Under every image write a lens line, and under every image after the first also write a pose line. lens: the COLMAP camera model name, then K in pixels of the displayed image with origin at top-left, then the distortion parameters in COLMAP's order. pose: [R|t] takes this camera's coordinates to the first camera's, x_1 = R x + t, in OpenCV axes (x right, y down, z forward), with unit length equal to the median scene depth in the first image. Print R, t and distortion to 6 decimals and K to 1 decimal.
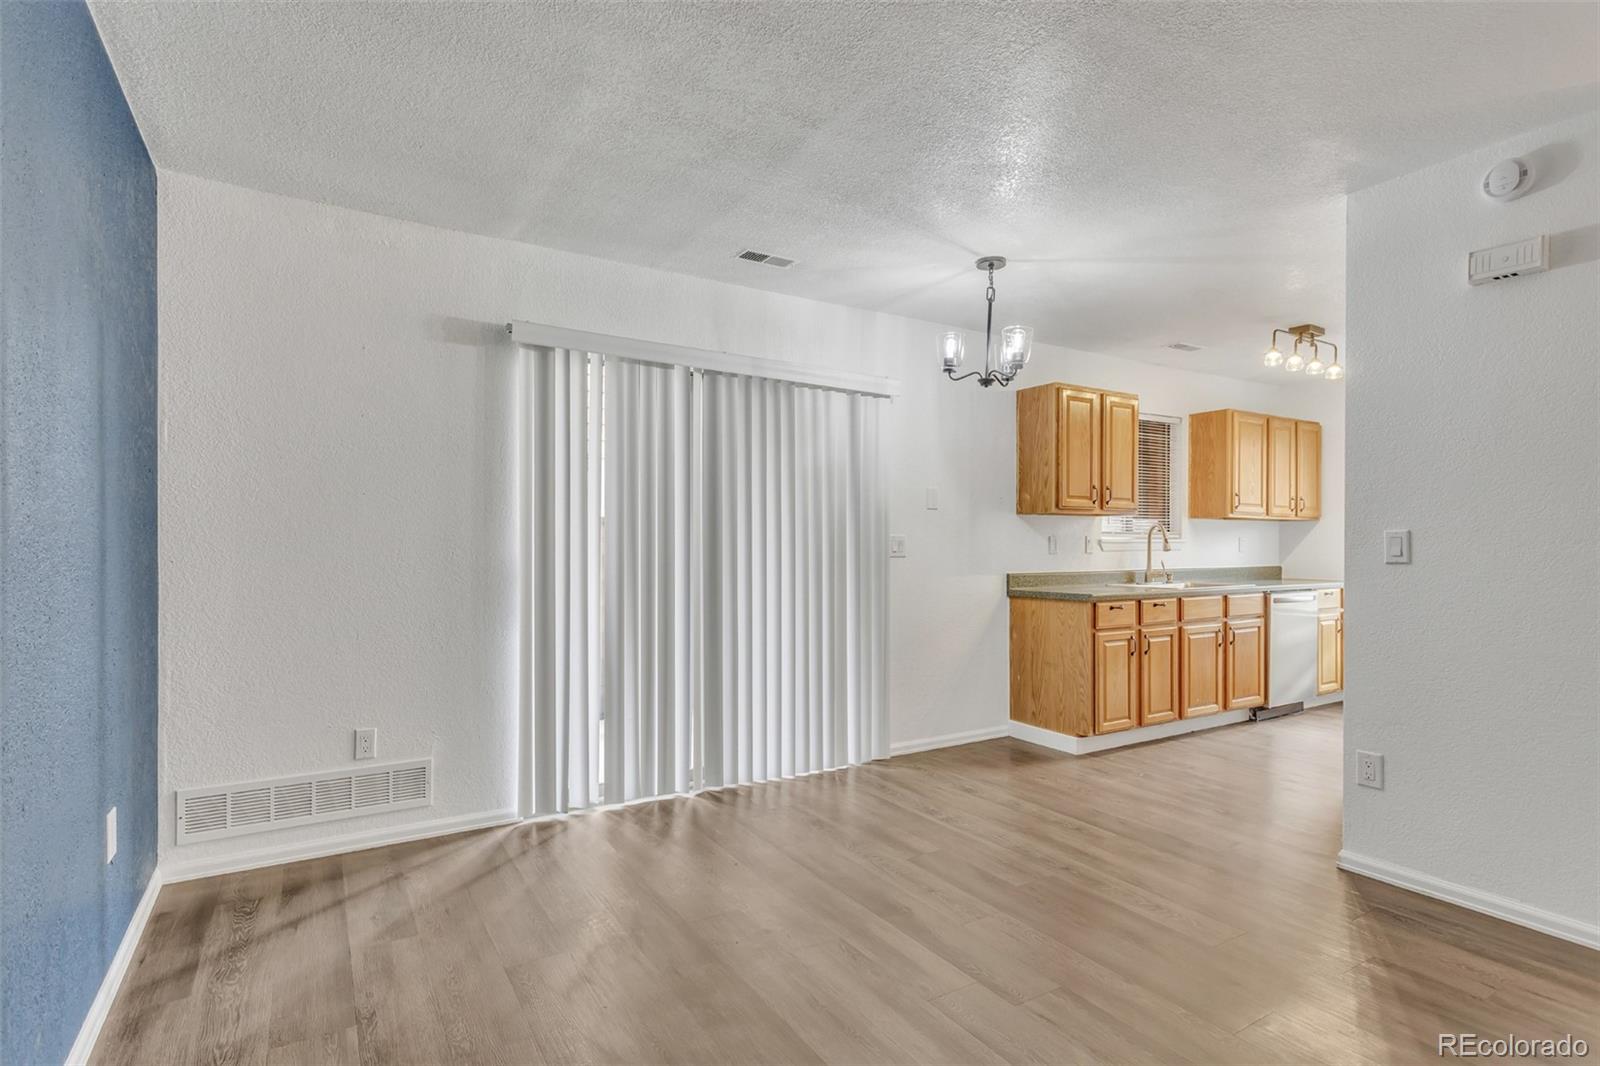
lens RADIAL K [[800.1, 0, 798.7], [0, 800.1, 544.6], [0, 0, 1]] dist [0.032348, 0.000145]
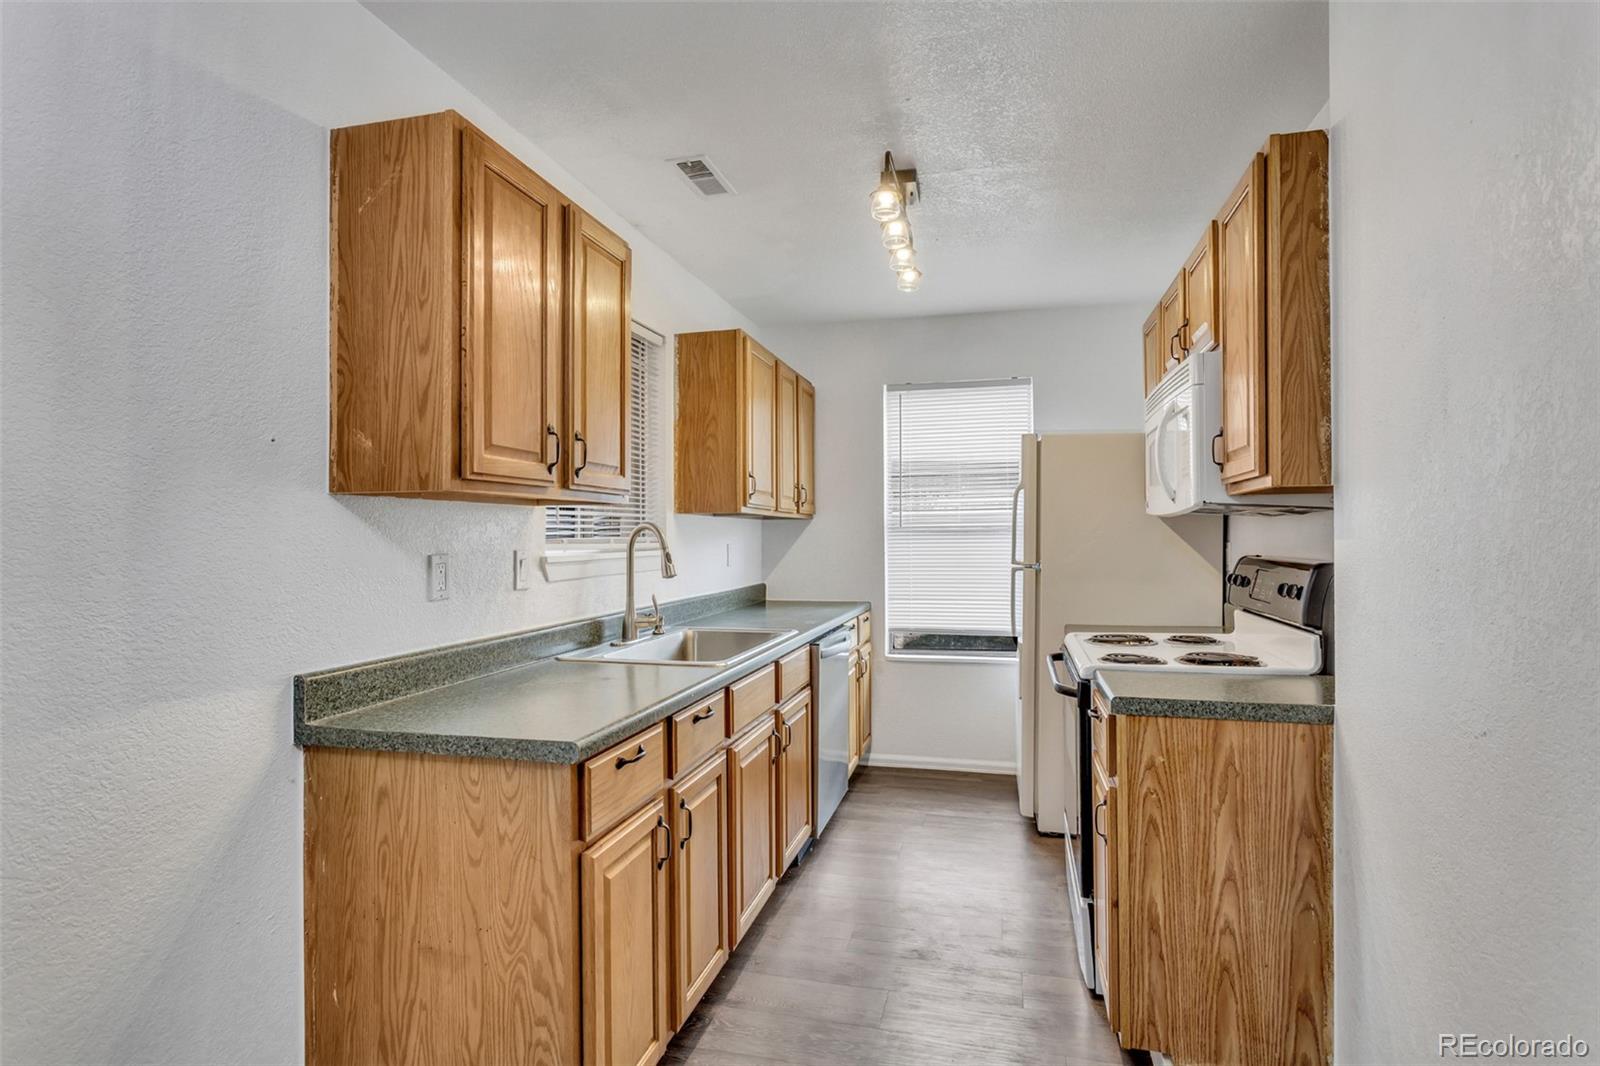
lens RADIAL K [[797.8, 0, 802.5], [0, 797.8, 524.6], [0, 0, 1]] dist [-0.004821, -0.000094]
pose [[0.722779, 0.004325, 0.691066, 0.187726], [0.007277, 0.999877, -0.013869, -0.019217], [-0.691041, 0.015053, 0.722659, 0.634159]]
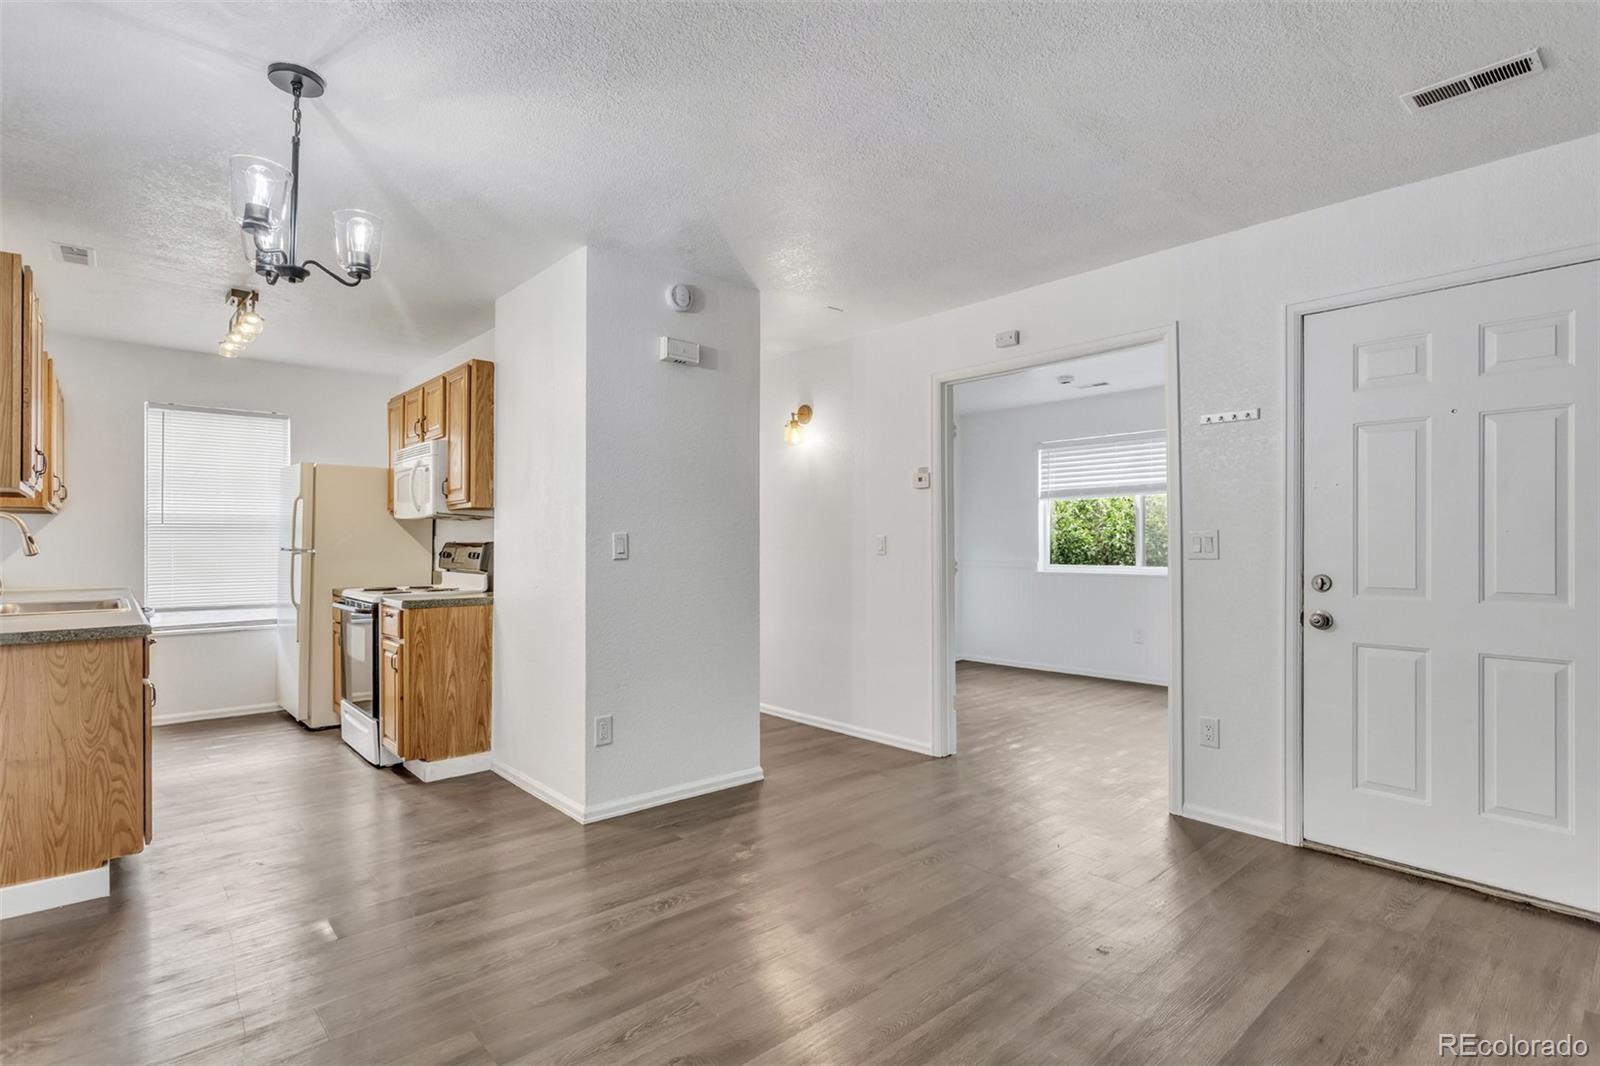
lens RADIAL K [[798.9, 0, 808.5], [0, 798.9, 541.9], [0, 0, 1]] dist [0.000672, 0.000129]
pose [[-0.170596, 0.000309, 0.985341, -0.309623], [0.002643, 0.999996, 0.000144, -0.001803], [-0.985338, 0.002629, -0.170596, 0.538591]]
